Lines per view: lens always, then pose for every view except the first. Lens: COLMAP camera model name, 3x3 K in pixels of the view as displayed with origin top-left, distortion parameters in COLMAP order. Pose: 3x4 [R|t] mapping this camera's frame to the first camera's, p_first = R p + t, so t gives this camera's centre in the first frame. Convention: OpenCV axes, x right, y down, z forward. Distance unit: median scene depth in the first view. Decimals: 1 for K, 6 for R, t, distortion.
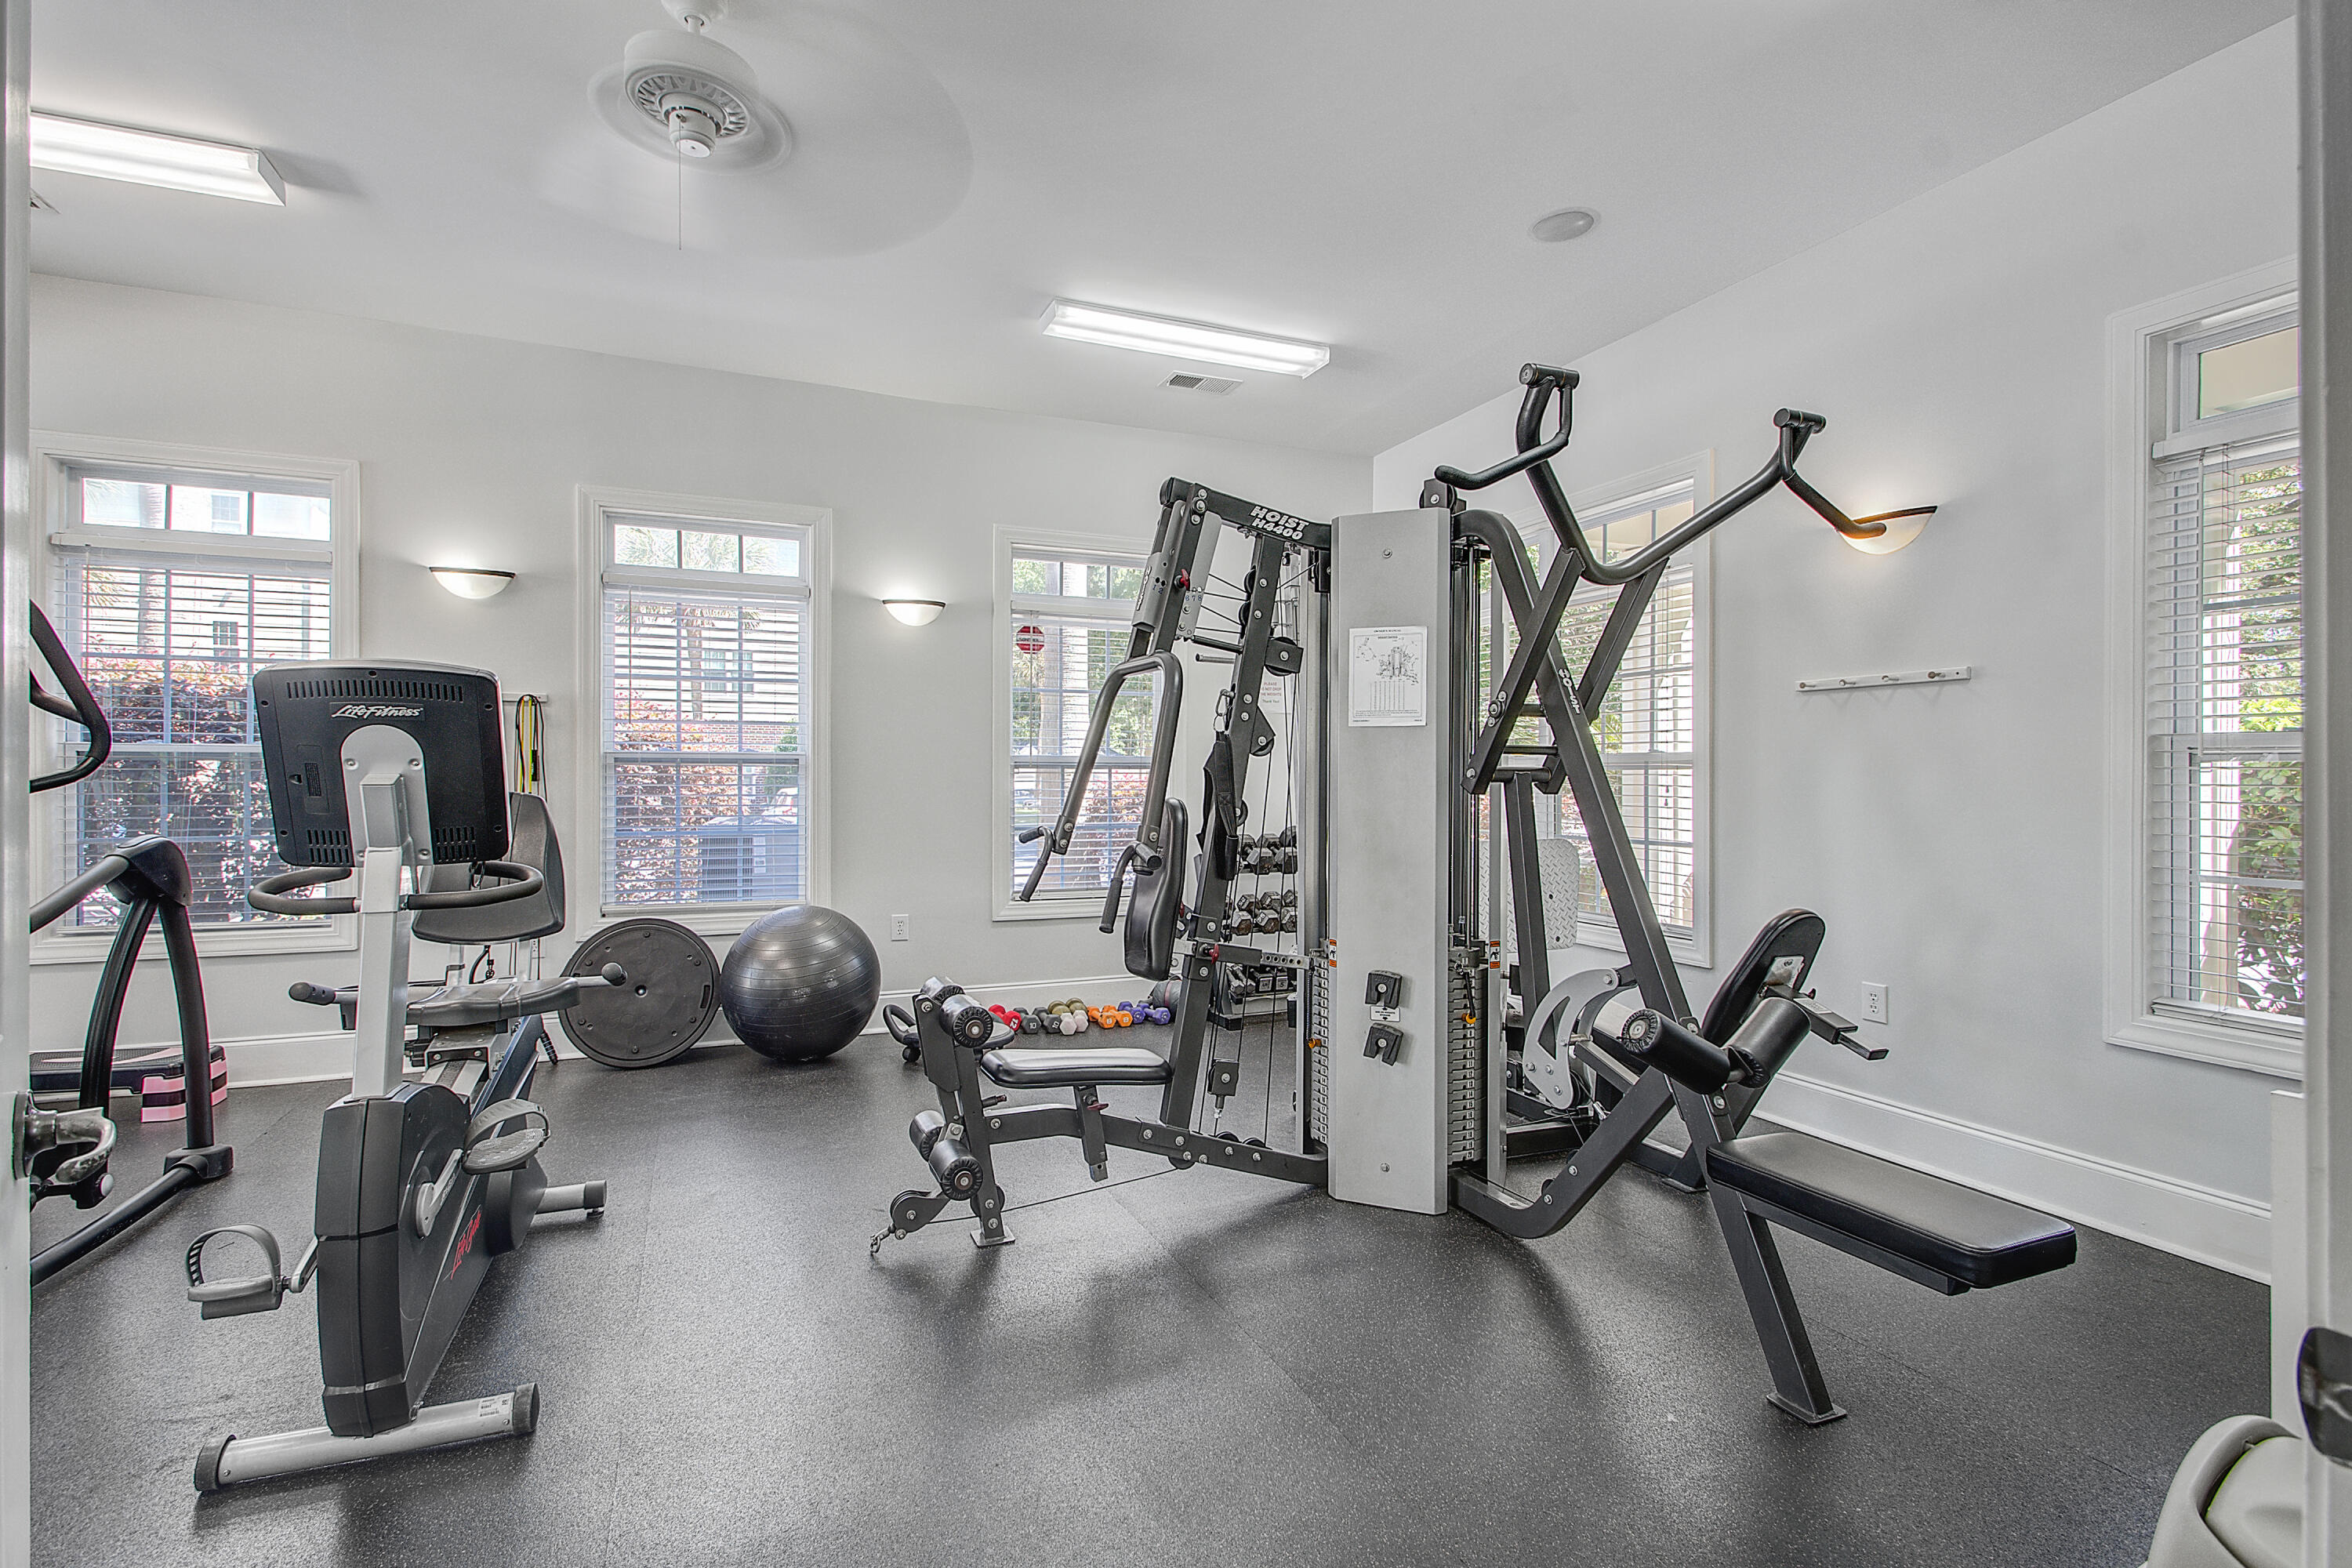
lens RADIAL K [[1030.5, 0, 1172.9], [0, 1030.5, 768.6], [0, 0, 1]] dist [0.001029, 0.000435]
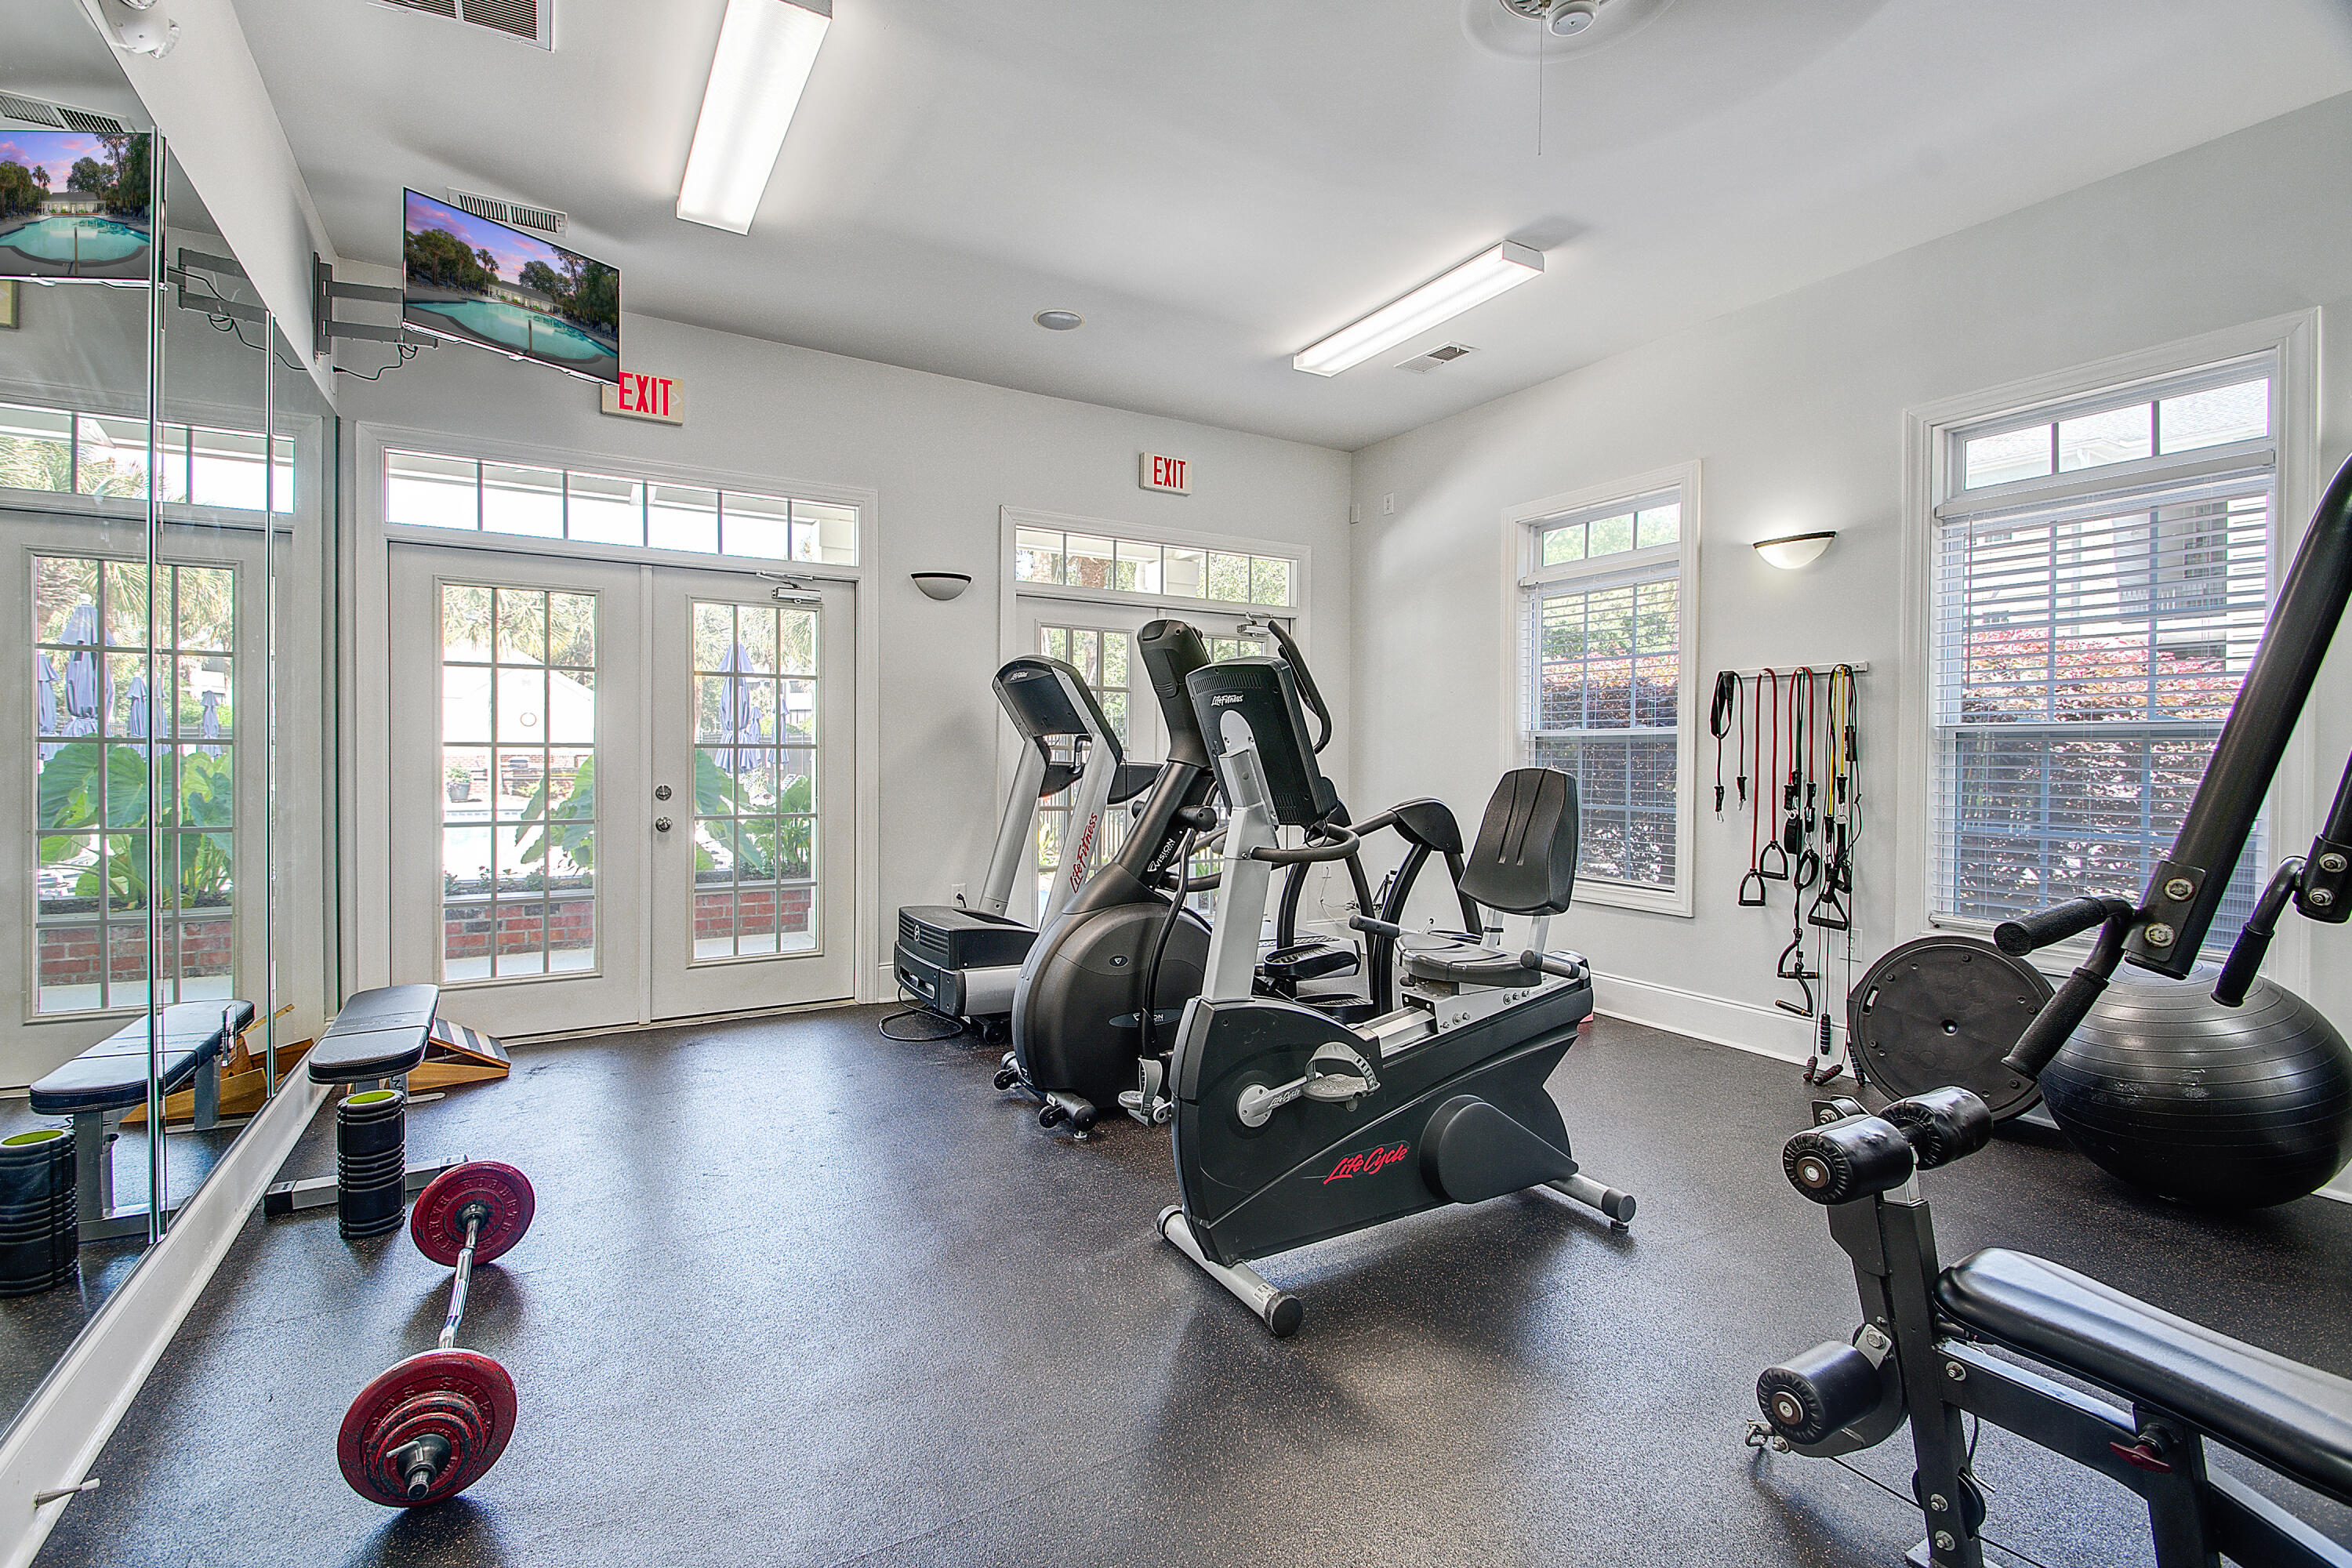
lens RADIAL K [[1055.1, 0, 1174.1], [0, 1055.1, 750.7], [0, 0, 1]] dist [-0.000400, -0.000089]
pose [[0.131819, -0.008529, -0.991237, 0.215811], [0.002383, 0.999963, -0.008287, 0.010500], [0.991271, -0.001270, 0.131834, 0.322104]]
